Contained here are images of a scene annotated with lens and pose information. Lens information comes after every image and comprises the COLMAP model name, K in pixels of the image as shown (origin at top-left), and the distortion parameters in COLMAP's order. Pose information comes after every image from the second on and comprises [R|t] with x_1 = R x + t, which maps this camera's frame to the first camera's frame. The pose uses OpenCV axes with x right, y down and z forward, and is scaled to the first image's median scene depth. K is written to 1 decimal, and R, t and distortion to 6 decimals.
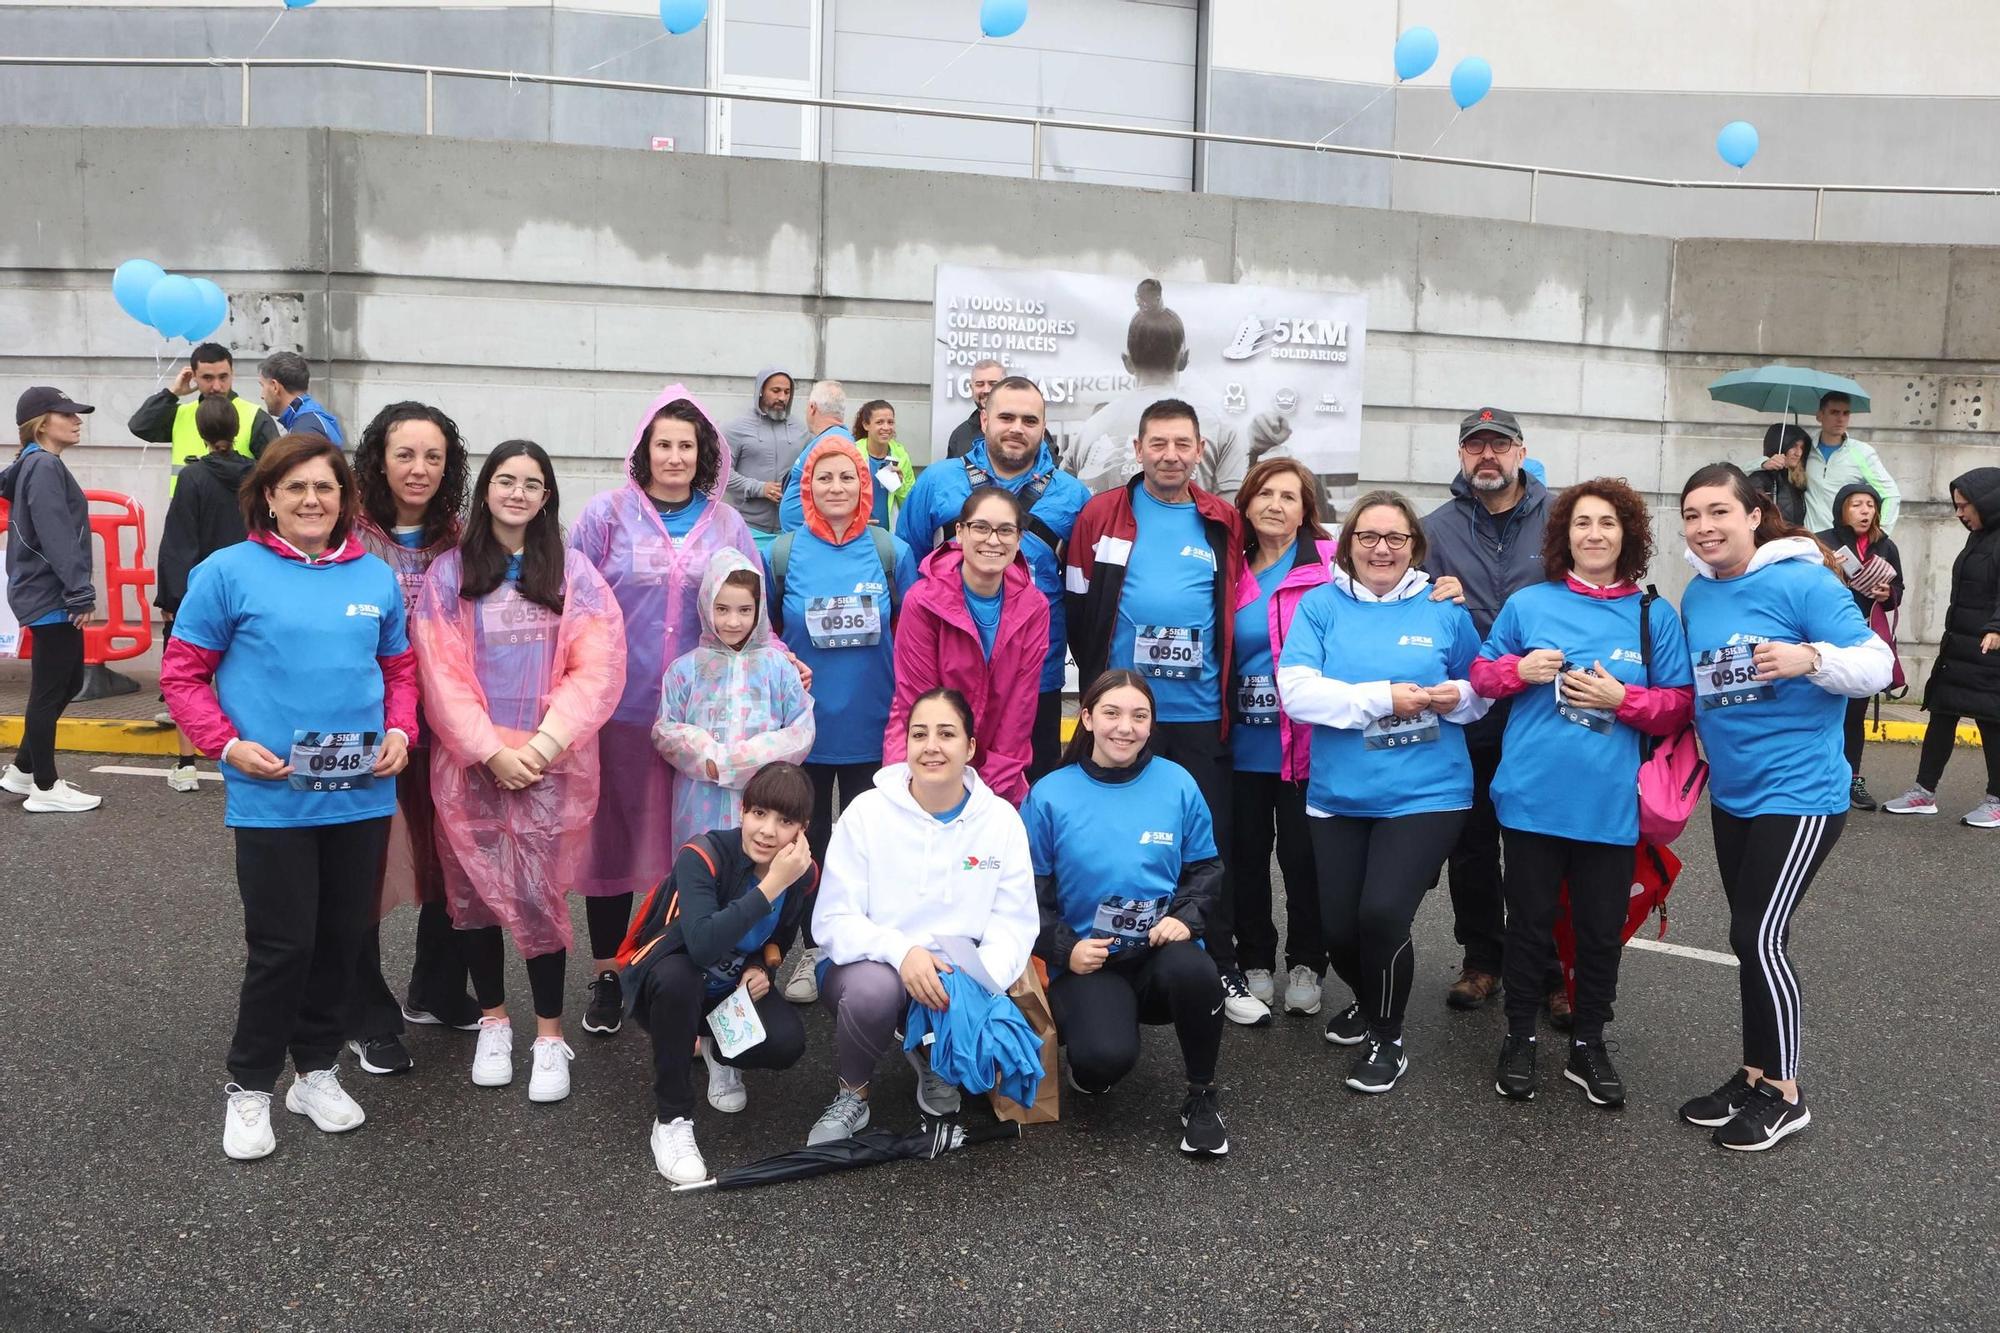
lens RADIAL K [[1676.1, 0, 1010.9], [0, 1676.1, 670.4], [0, 0, 1]] dist [-0.106136, 0.119456]
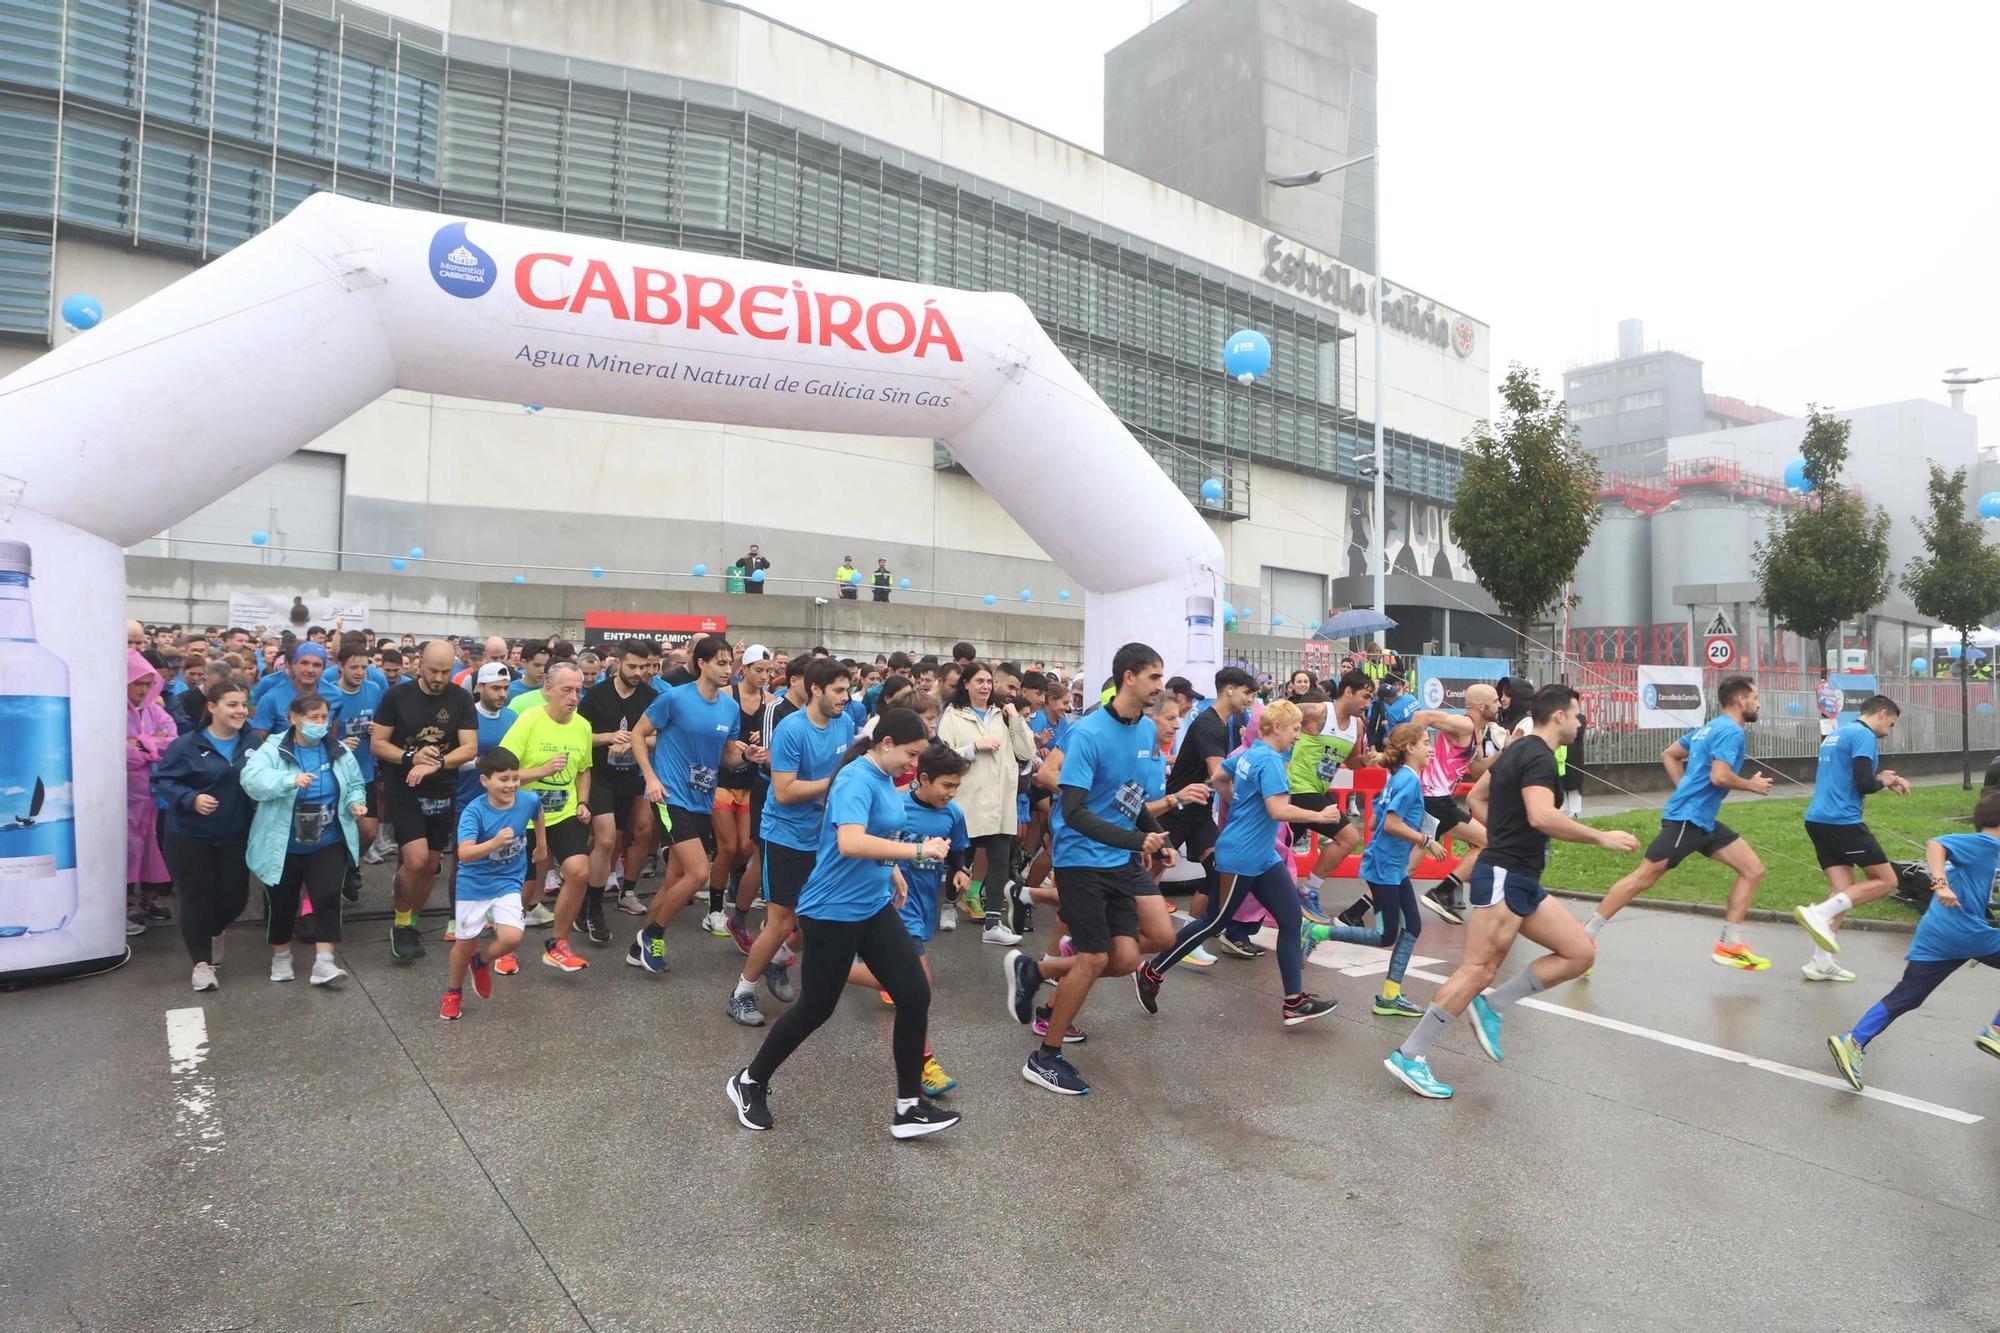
lens RADIAL K [[1370.0, 0, 1002.8], [0, 1370.0, 665.8], [0, 0, 1]] dist [-0.104848, 0.072450]
pose [[0.876819, 0.000097, 0.480820, 0.030346], [0.059625, 0.992259, -0.108933, 0.286196], [-0.477109, 0.124184, 0.870026, -2.012141]]
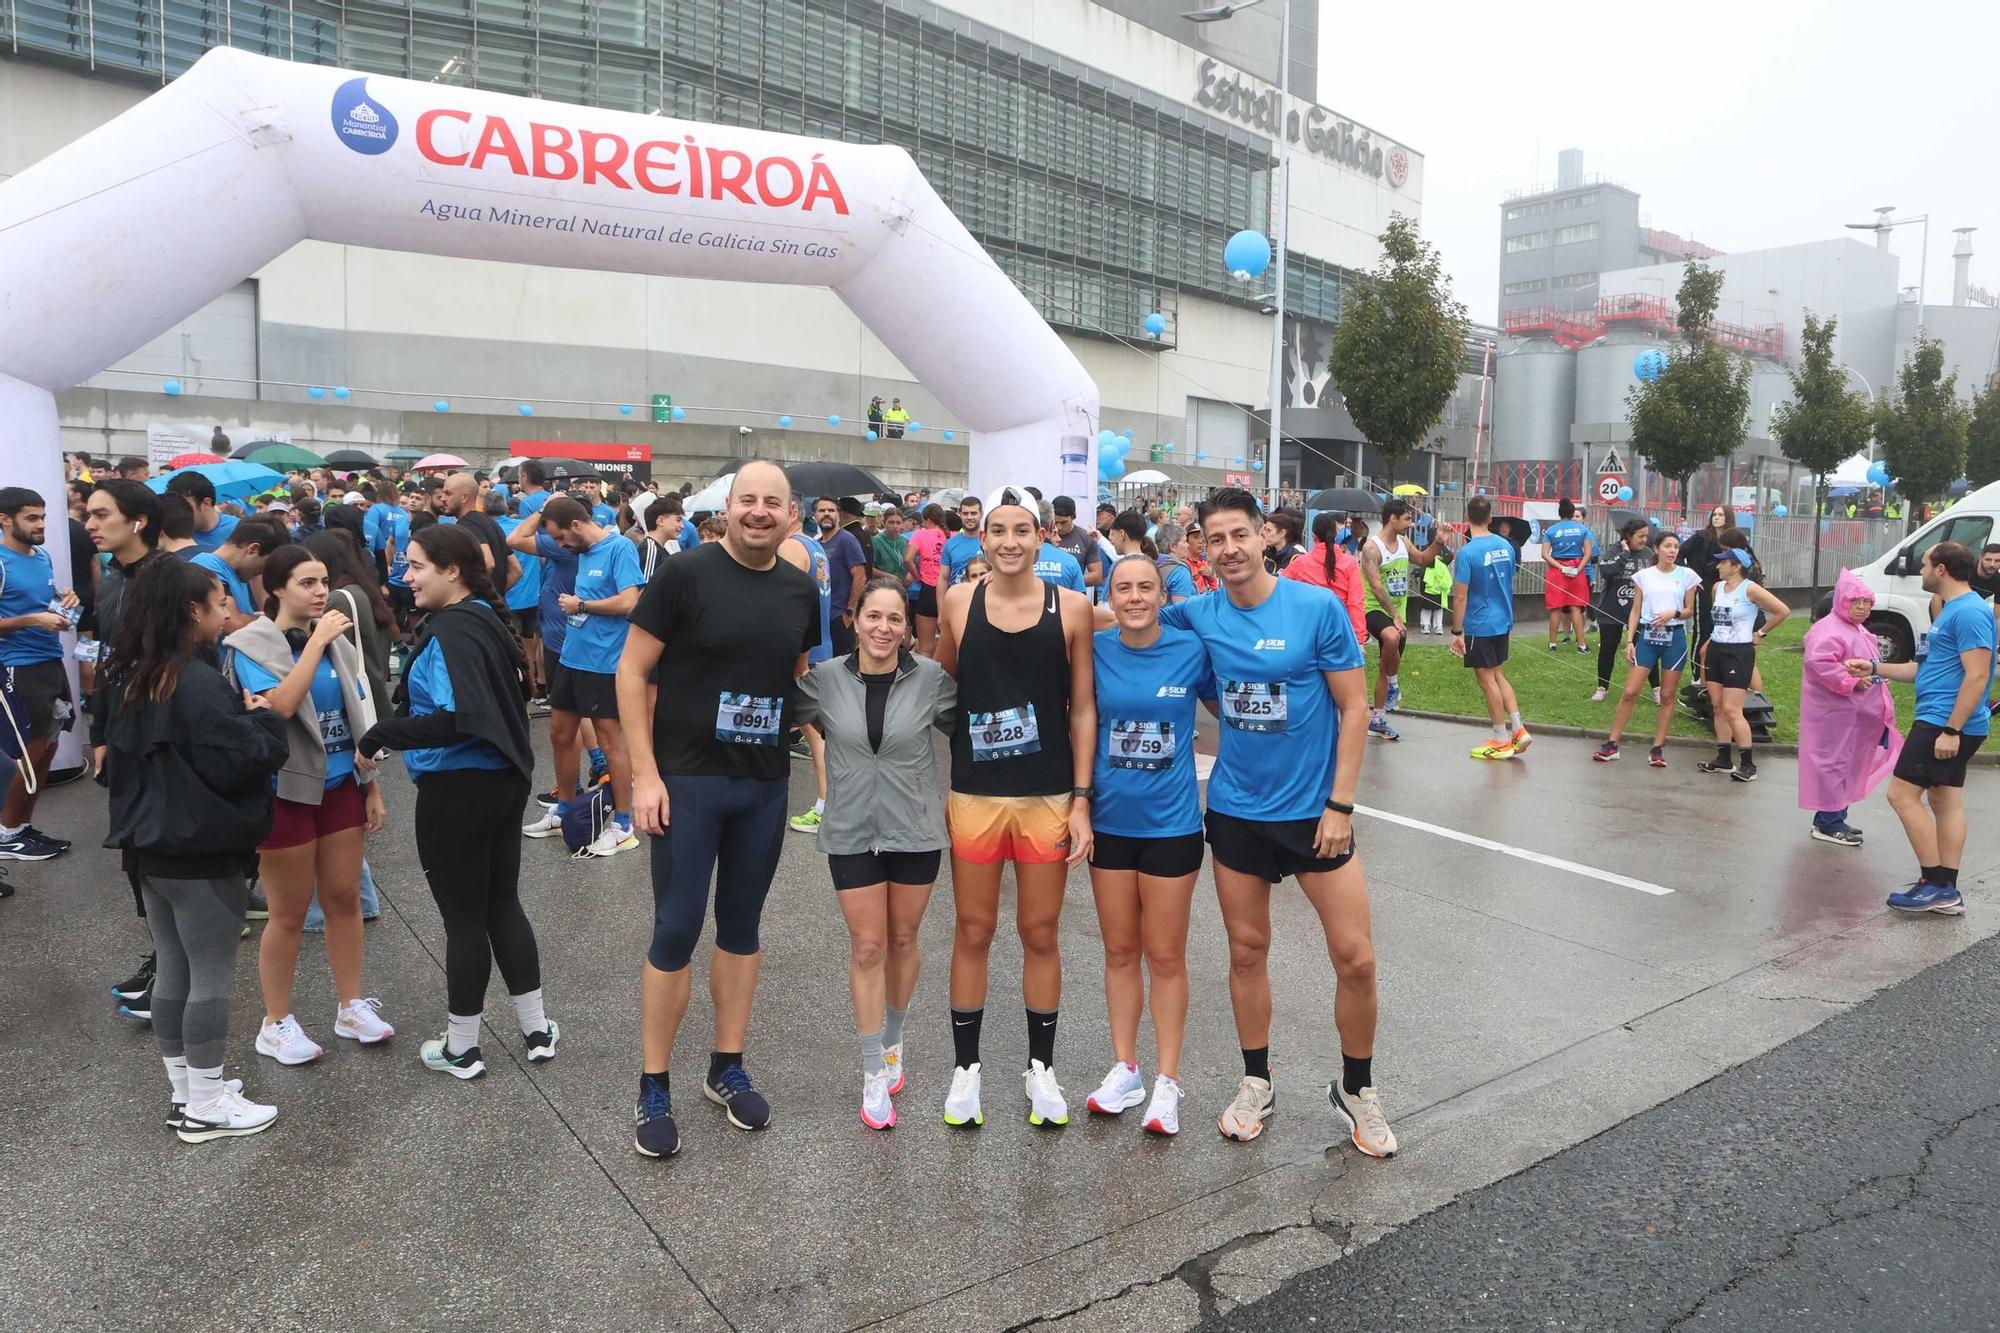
lens RADIAL K [[1365.2, 0, 1005.5], [0, 1365.2, 665.1], [0, 0, 1]] dist [-0.105596, 0.075823]
pose [[0.853480, -0.060296, 0.517626, 0.024531], [0.058695, 0.998086, 0.019485, 0.291090], [-0.517810, 0.013752, 0.855385, -2.108539]]
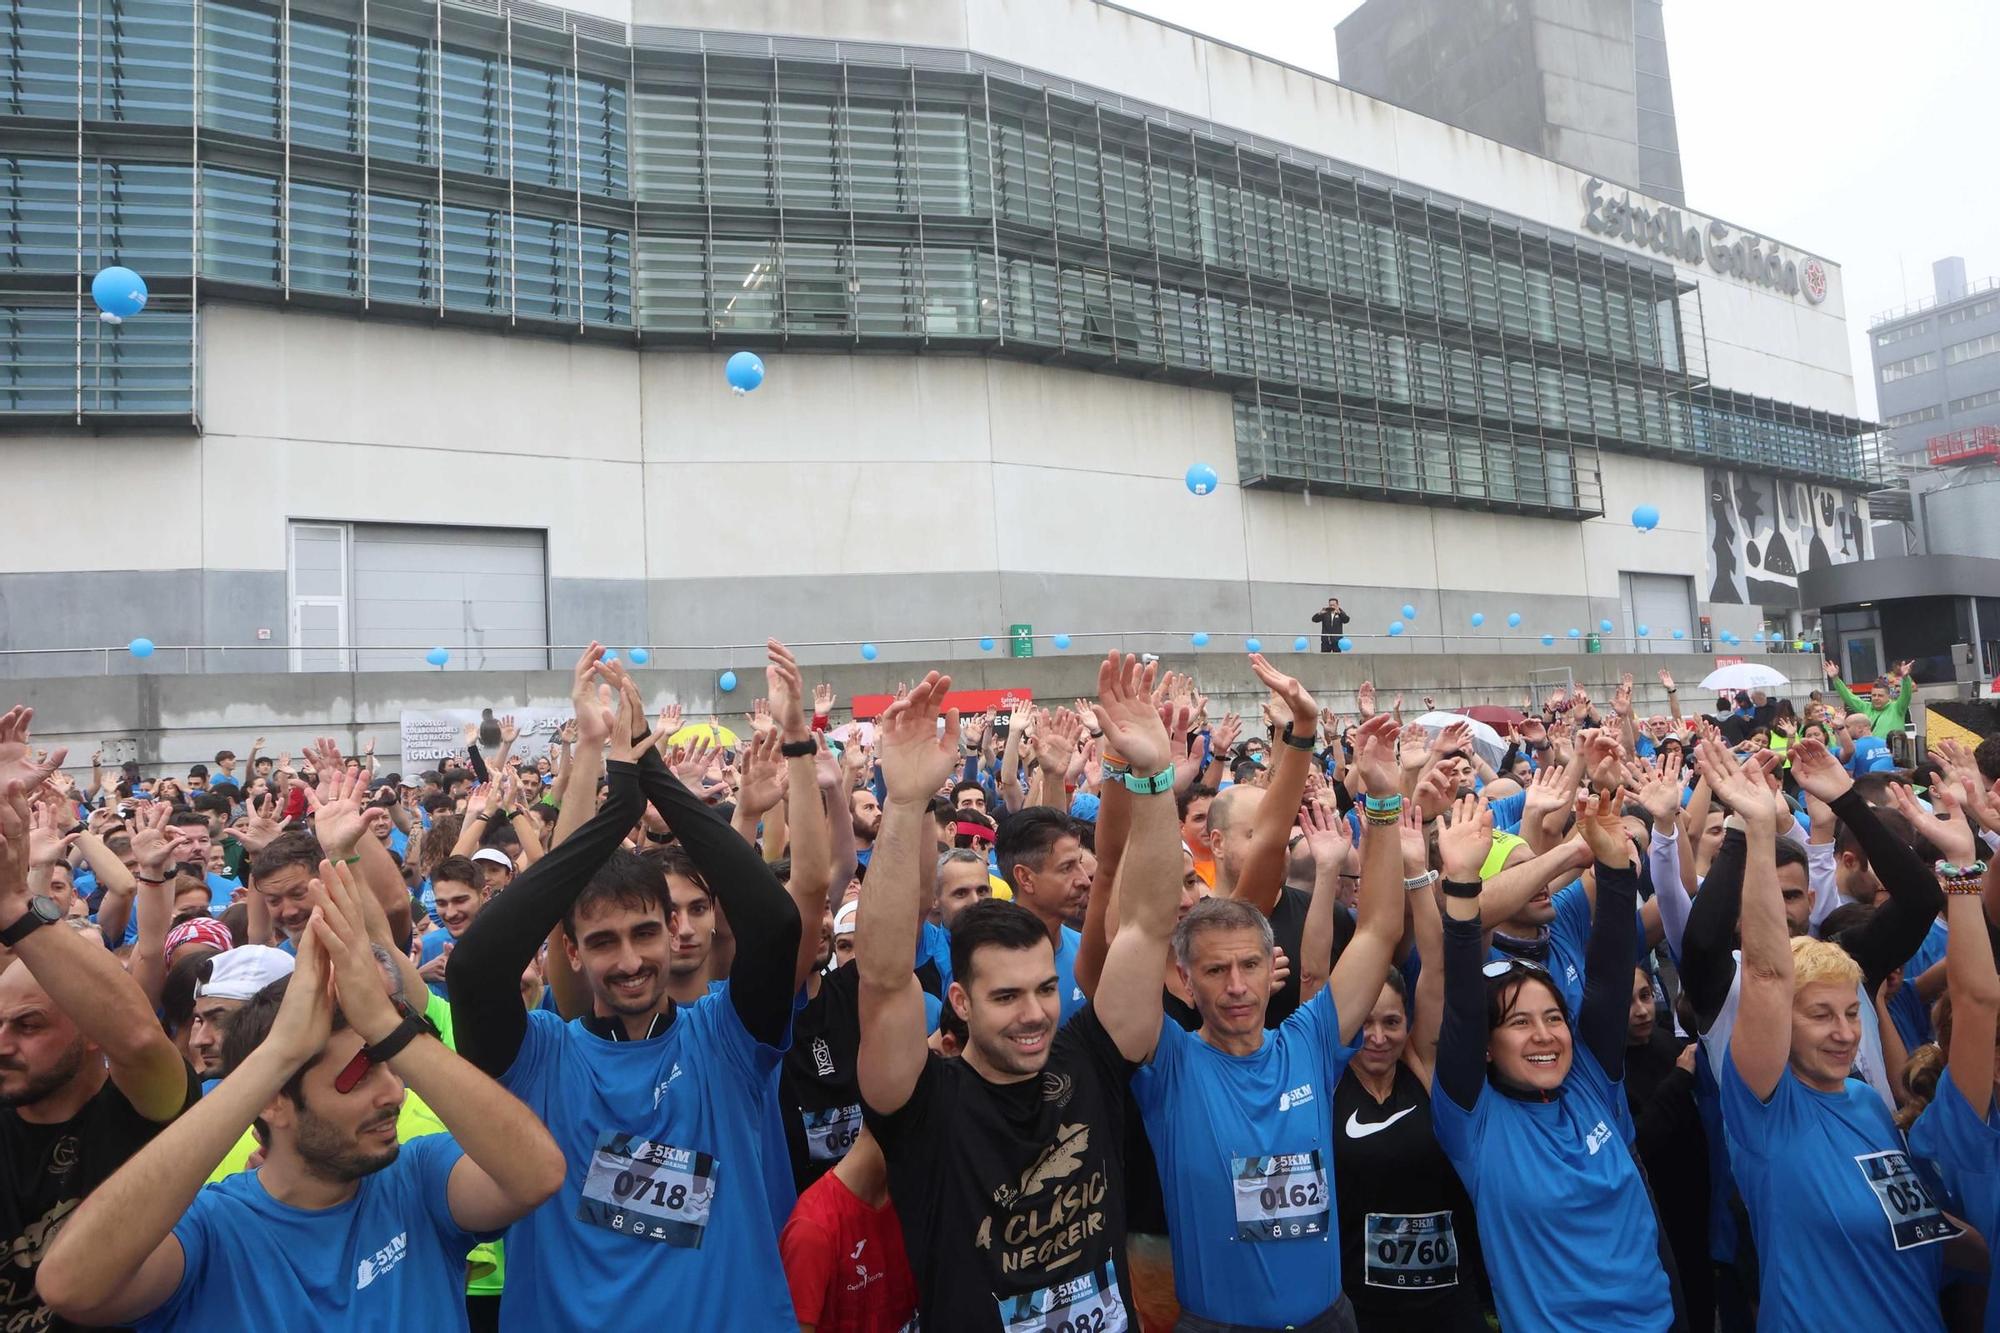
lens RADIAL K [[1365.2, 0, 1005.5], [0, 1365.2, 665.1], [0, 0, 1]] dist [-0.105596, 0.075823]
pose [[0.938798, -0.058562, 0.339453, 0.127656], [0.119685, 0.979502, -0.162020, 0.133447], [-0.323006, 0.192731, 0.926564, -1.189576]]
